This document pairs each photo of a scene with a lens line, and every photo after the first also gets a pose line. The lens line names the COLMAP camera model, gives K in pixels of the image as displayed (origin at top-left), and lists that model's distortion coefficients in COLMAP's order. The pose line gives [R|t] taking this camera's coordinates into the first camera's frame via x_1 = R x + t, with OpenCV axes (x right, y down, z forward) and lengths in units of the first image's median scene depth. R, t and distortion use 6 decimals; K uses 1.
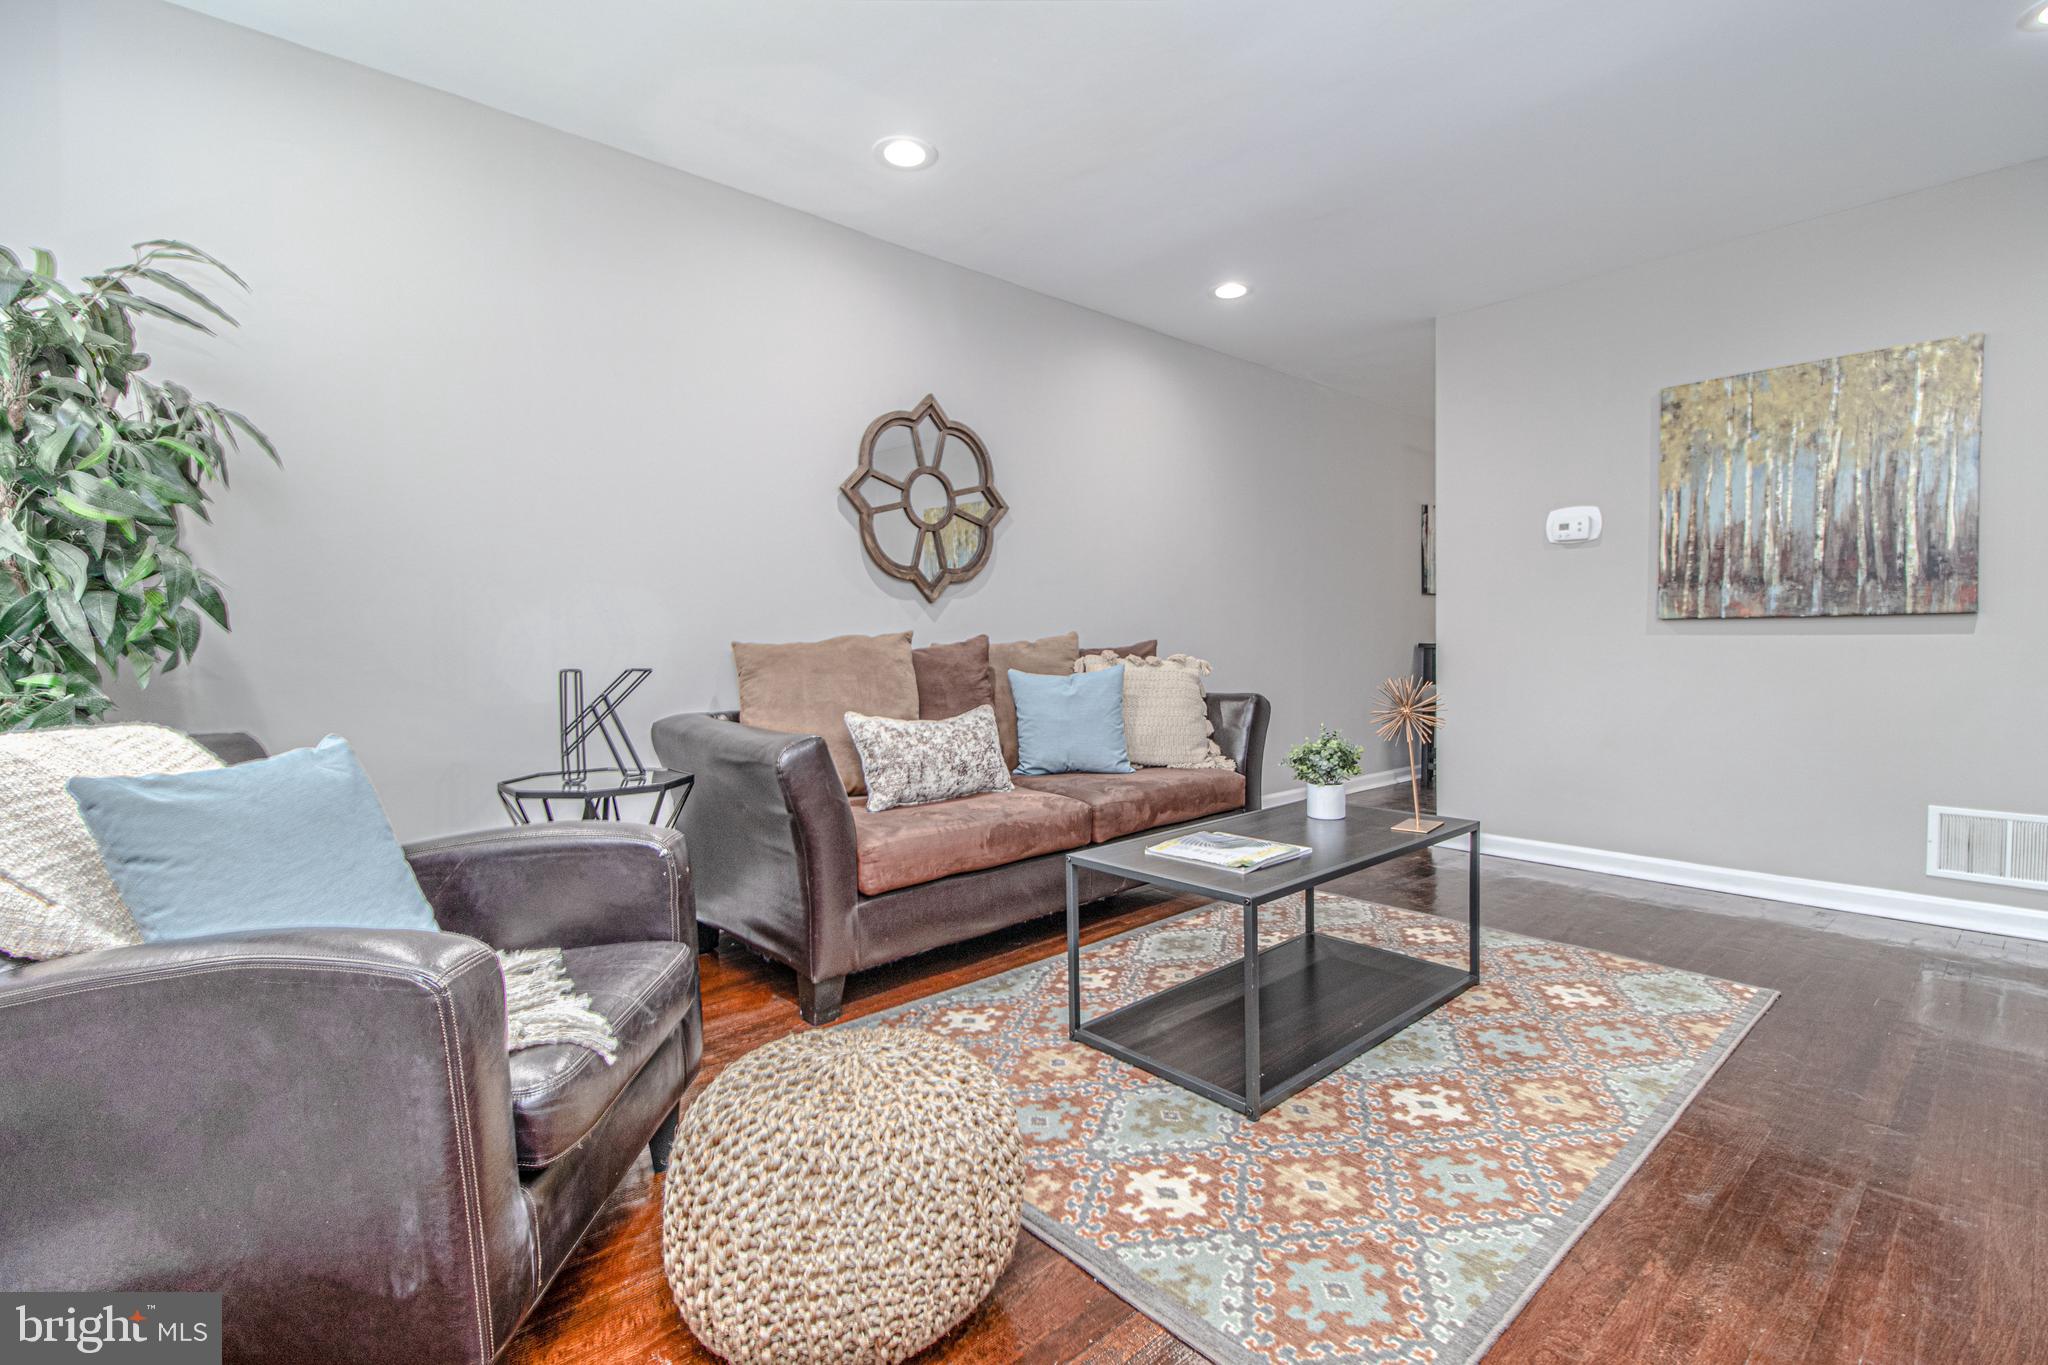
lens RADIAL K [[926.8, 0, 1024.0], [0, 926.8, 682.5], [0, 0, 1]] dist [0.016449, -0.018592]
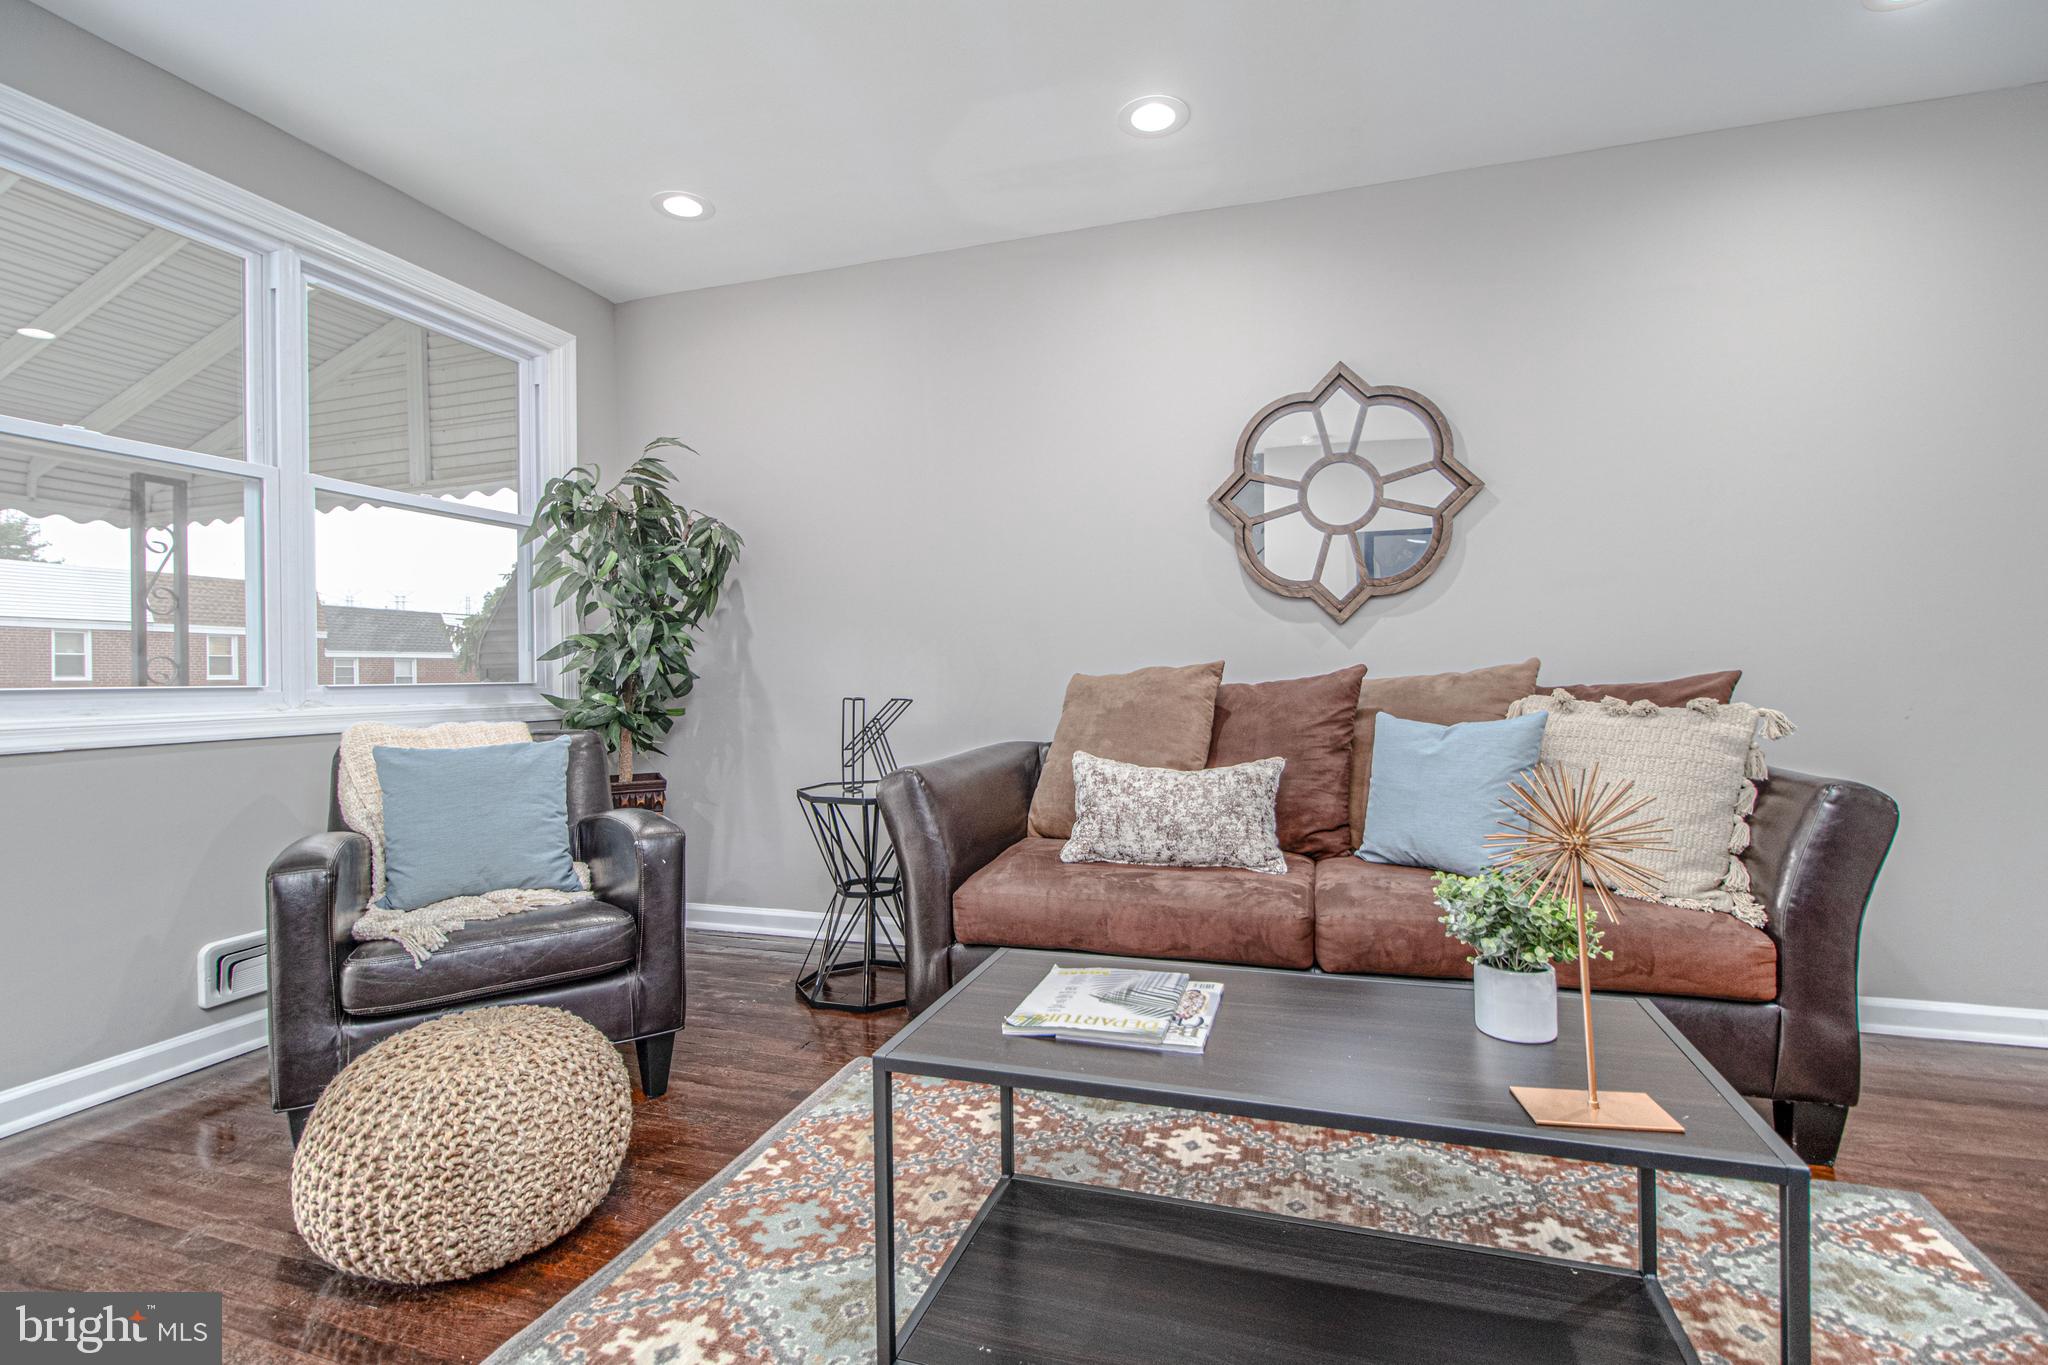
lens RADIAL K [[939.2, 0, 1028.4], [0, 939.2, 680.5], [0, 0, 1]] dist [0.011041, -0.007541]
pose [[0.510324, 0.012330, -0.859894, 0.512864], [-0.034918, 0.999370, -0.006393, -0.026474], [0.859273, 0.033289, 0.510433, 0.413566]]
